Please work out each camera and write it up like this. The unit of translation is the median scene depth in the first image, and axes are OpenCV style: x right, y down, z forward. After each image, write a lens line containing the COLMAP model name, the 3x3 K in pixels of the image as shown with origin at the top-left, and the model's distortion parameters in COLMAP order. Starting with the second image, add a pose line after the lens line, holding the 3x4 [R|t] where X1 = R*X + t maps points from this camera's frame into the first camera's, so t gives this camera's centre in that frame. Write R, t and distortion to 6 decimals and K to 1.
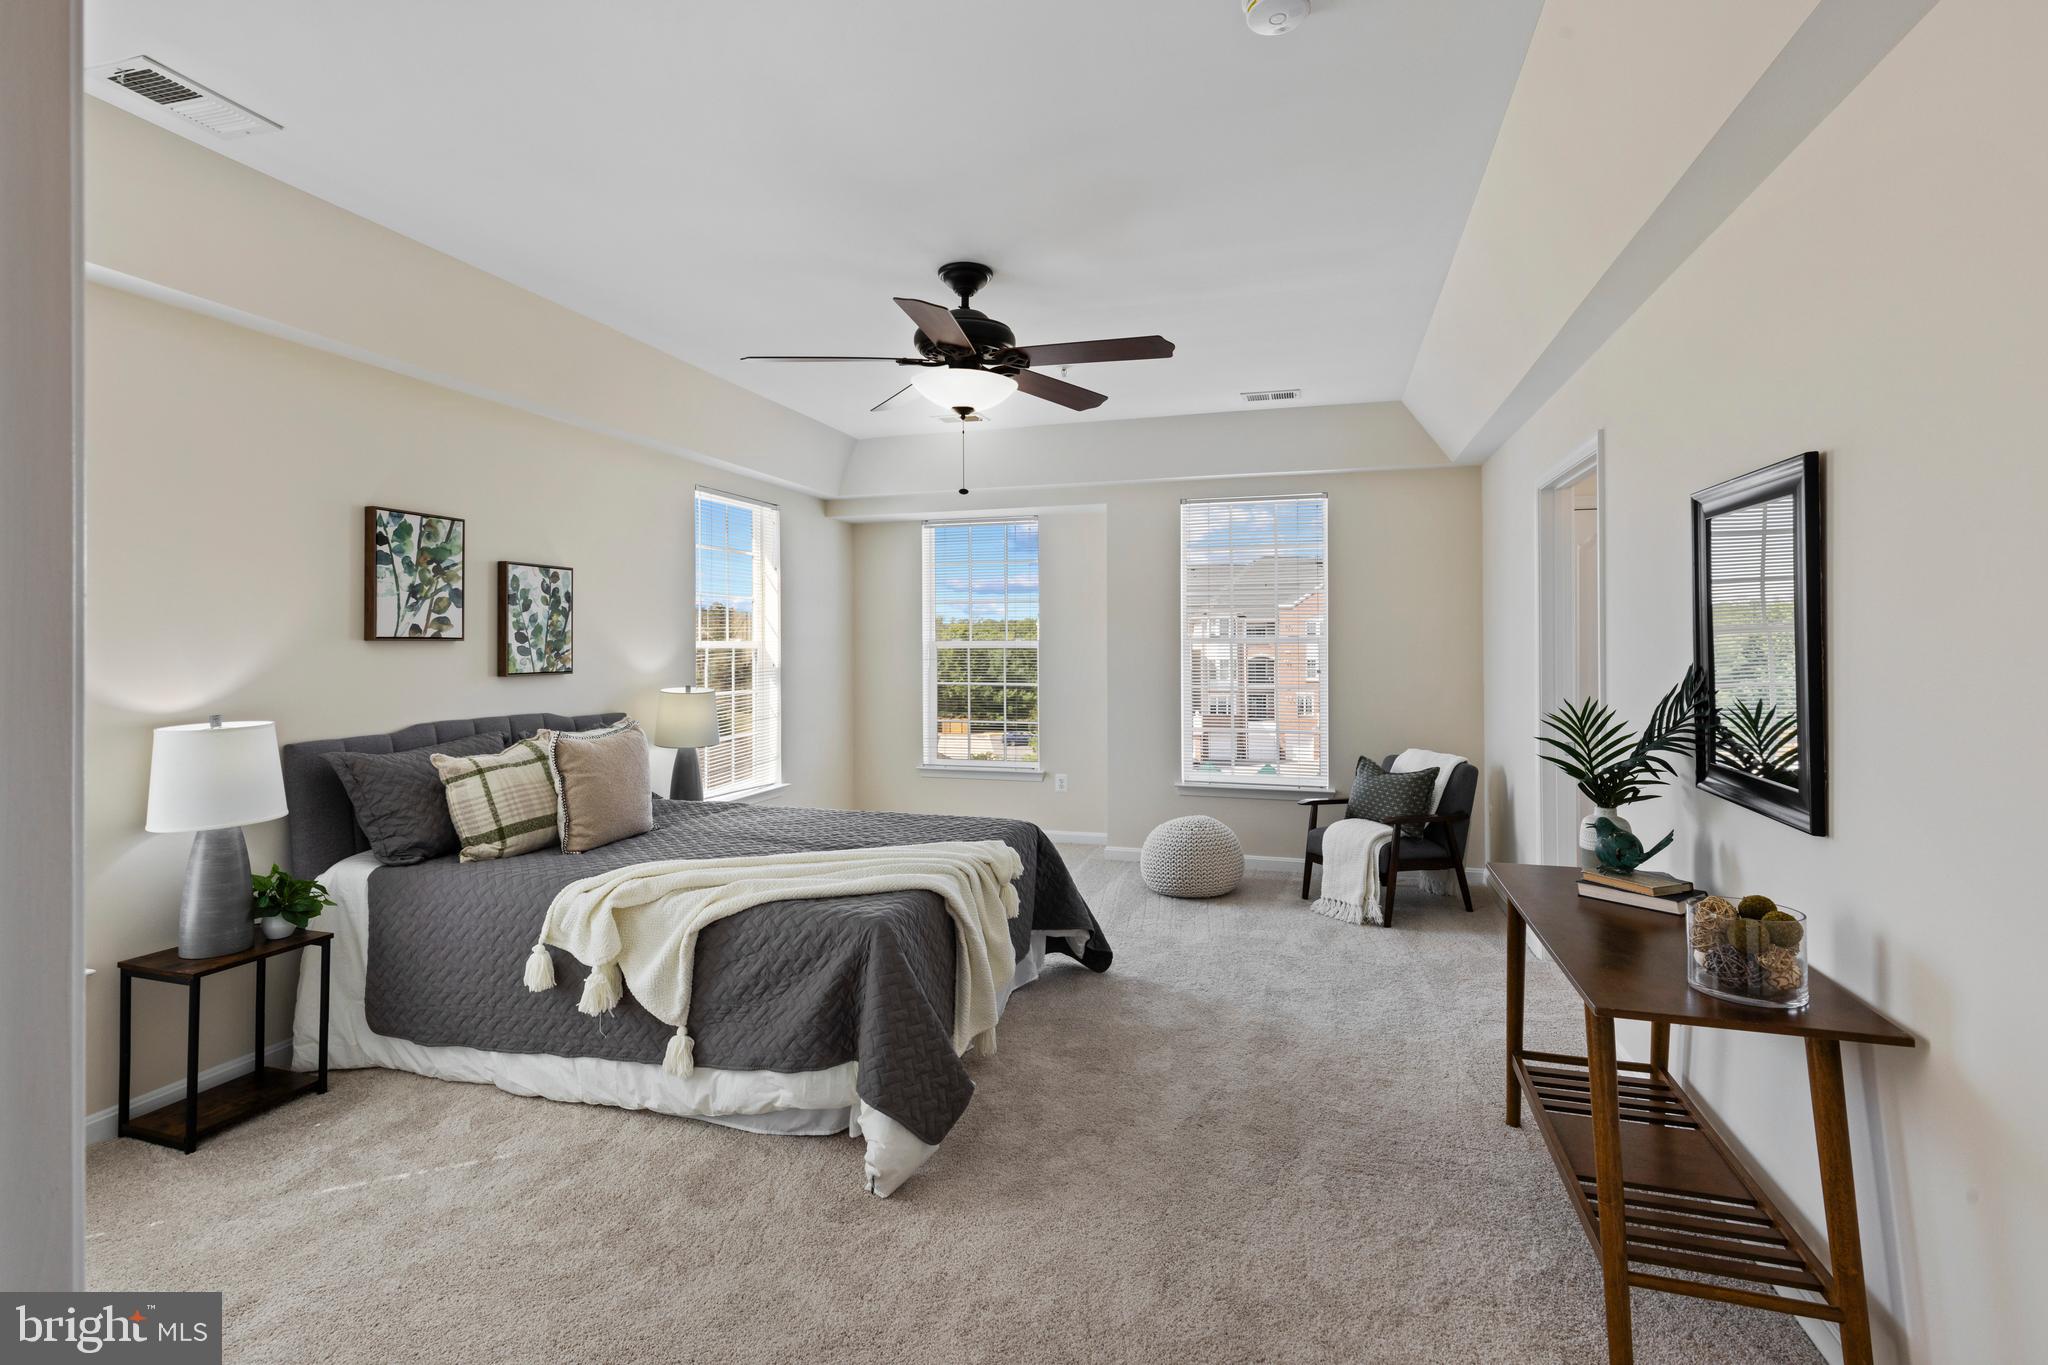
lens RADIAL K [[951.7, 0, 1026.9], [0, 951.7, 631.2], [0, 0, 1]] dist [0.001372, 0.000014]
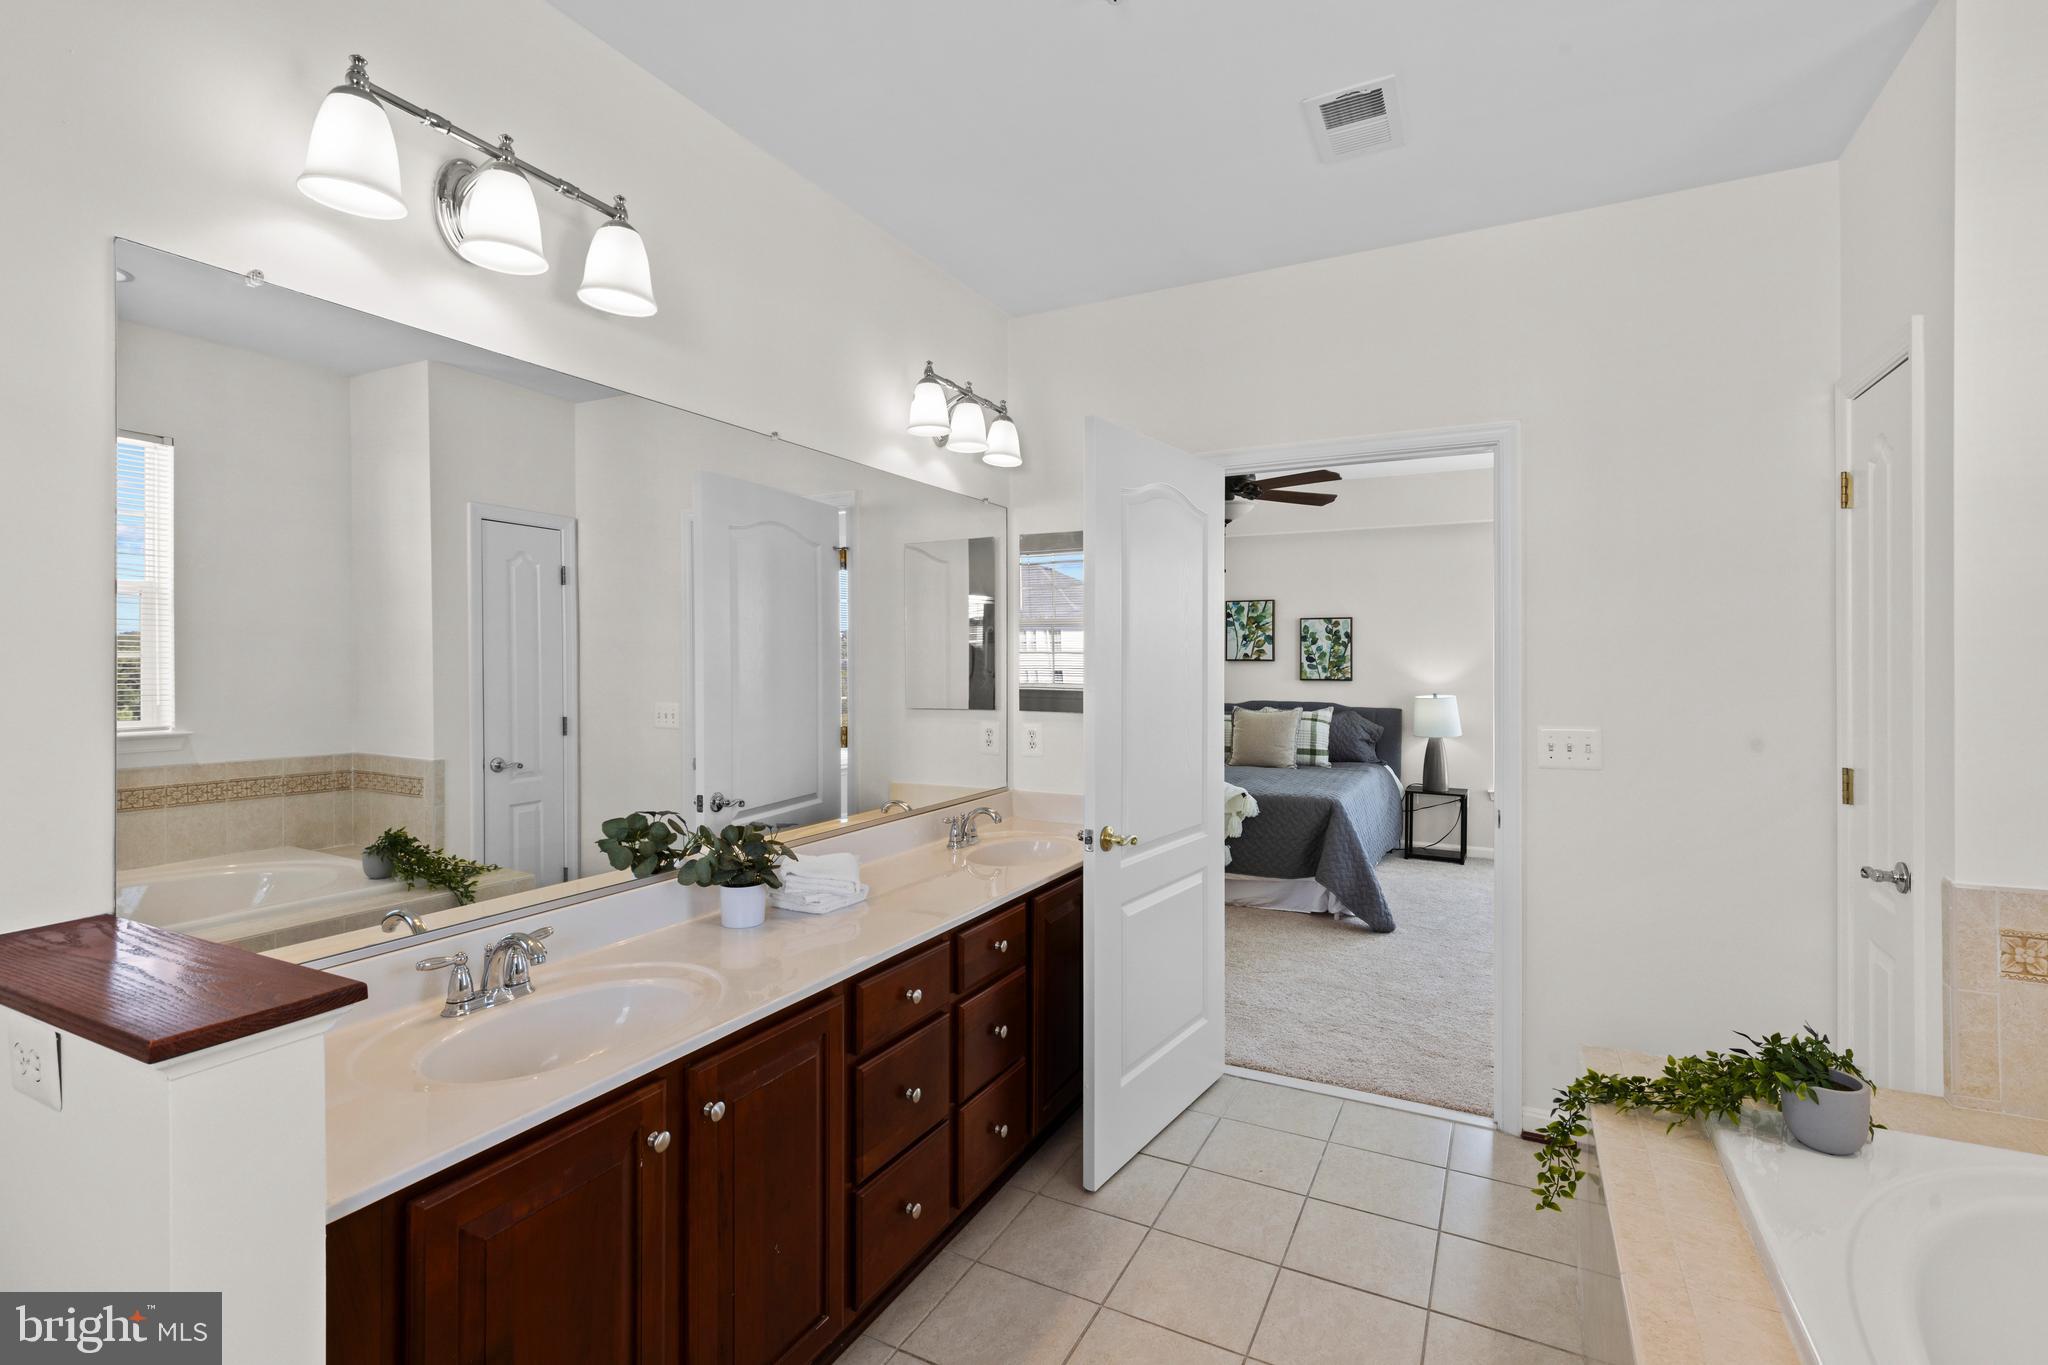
lens RADIAL K [[943.4, 0, 1014.9], [0, 943.4, 660.4], [0, 0, 1]] dist [0.001462, -0.000005]
pose [[-0.191823, -0.002058, -0.981427, 1.437577], [0.008922, 0.999953, -0.003840, 0.011358], [0.981389, -0.009493, -0.191795, 0.850569]]
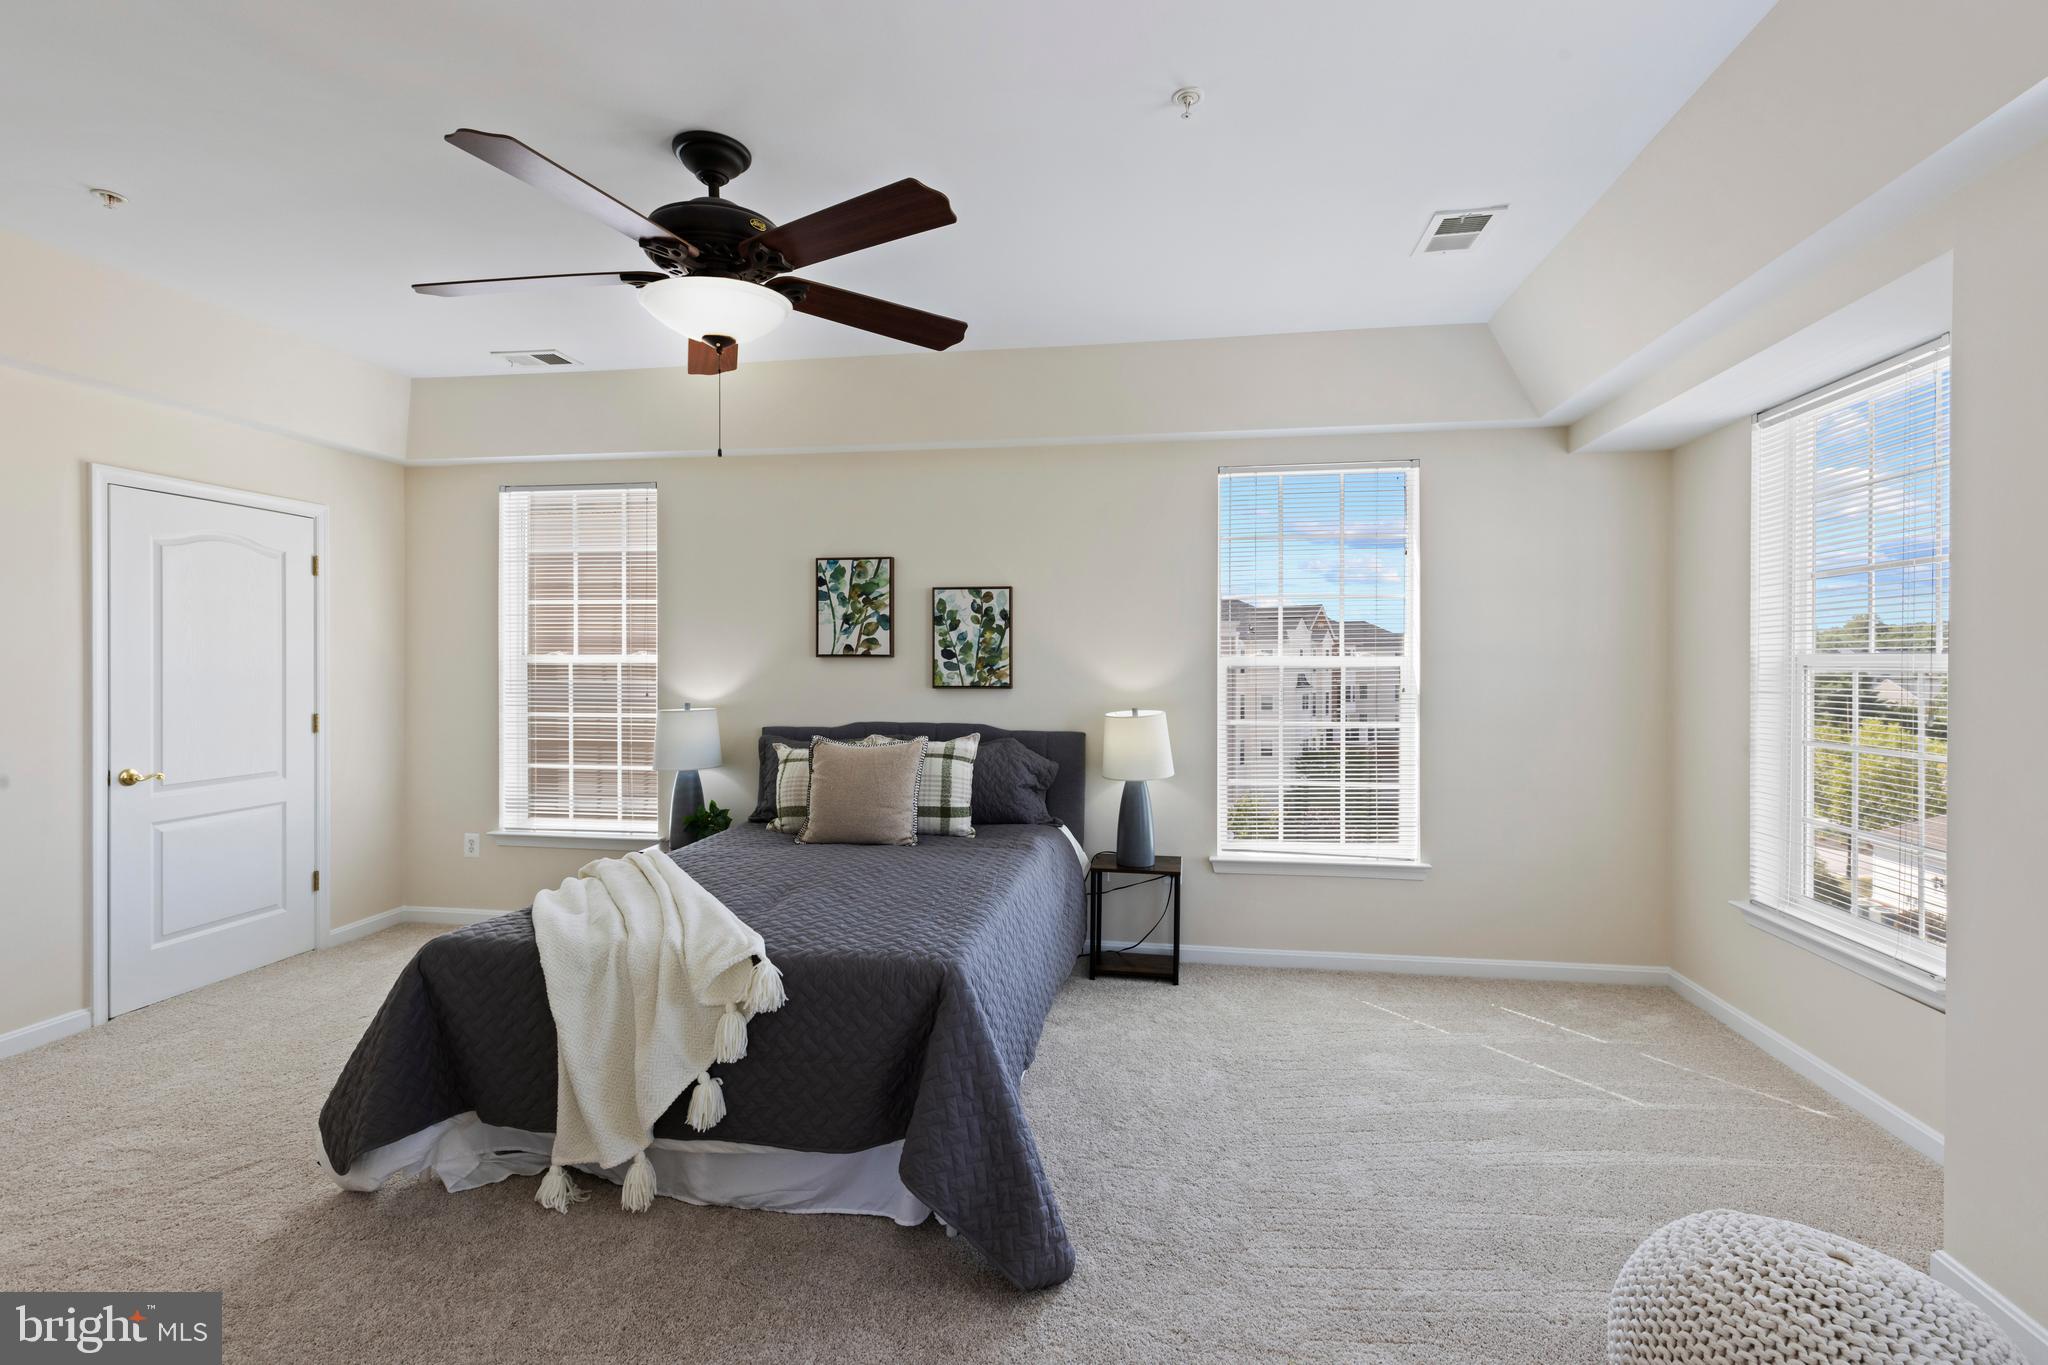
lens RADIAL K [[938.8, 0, 1020.6], [0, 938.8, 684.6], [0, 0, 1]] dist [0.003092, -0.000108]
pose [[0.128939, 0.024828, -0.991342, 0.617423], [0.011193, 0.999586, 0.026490, 0.015153], [0.991589, -0.014512, 0.128607, 1.010822]]
